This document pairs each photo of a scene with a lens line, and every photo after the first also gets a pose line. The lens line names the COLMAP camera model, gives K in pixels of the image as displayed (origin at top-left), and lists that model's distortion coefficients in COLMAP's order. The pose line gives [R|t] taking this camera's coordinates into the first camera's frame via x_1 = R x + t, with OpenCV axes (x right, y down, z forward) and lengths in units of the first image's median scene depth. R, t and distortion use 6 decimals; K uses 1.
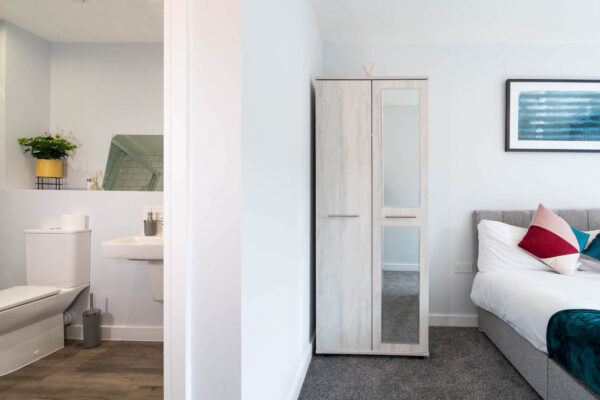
lens RADIAL K [[289.2, 0, 359.4], [0, 289.2, 200.3], [0, 0, 1]] dist [-0.001402, -0.000235]
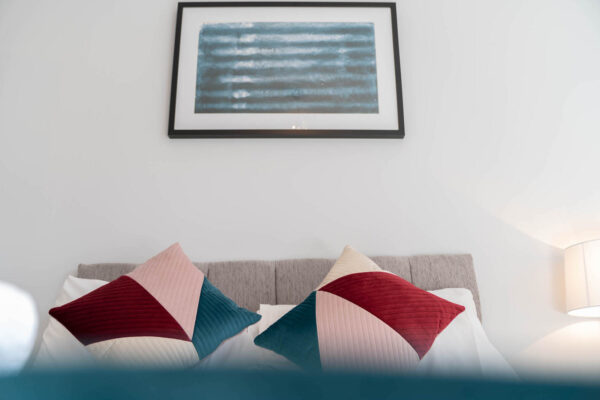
lens RADIAL K [[555.2, 0, 341.1], [0, 555.2, 199.1], [0, 0, 1]] dist [0.007578, 0.005457]
pose [[0.999585, -0.008698, 0.027467, 0.761321], [0.017485, 0.940845, -0.338387, 0.224447], [-0.022899, 0.338727, 0.940606, 0.211353]]
